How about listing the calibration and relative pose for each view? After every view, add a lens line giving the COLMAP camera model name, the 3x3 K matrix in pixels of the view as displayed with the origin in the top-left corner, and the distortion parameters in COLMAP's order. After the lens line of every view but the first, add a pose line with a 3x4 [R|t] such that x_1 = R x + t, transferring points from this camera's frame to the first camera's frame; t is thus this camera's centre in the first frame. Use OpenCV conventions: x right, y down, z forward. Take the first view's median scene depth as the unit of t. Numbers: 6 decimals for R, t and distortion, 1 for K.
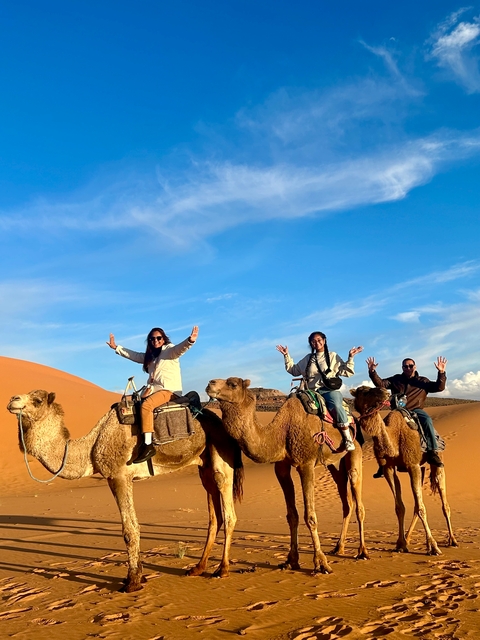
lens RADIAL K [[663.6, 0, 240.0], [0, 663.6, 320.0], [0, 0, 1]] dist [0.147020, -0.290192]
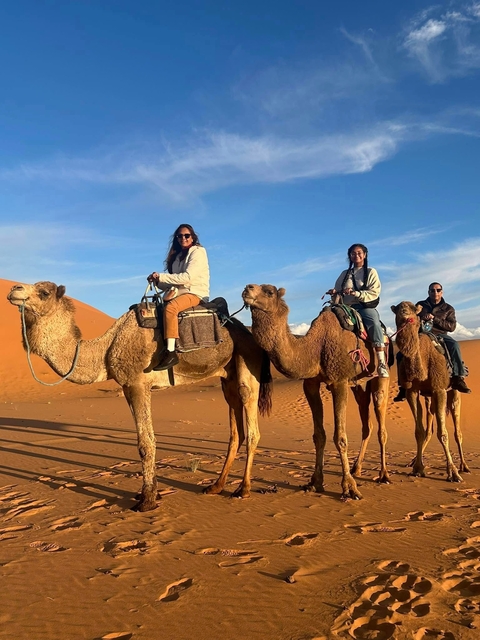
lens RADIAL K [[552.9, 0, 240.0], [0, 552.9, 320.0], [0, 0, 1]] dist [0.164077, -0.261408]
pose [[0.998169, 0.052768, 0.029554, -0.066046], [-0.055299, 0.994161, 0.092655, 0.068260], [-0.024492, -0.094120, 0.995260, 0.255182]]
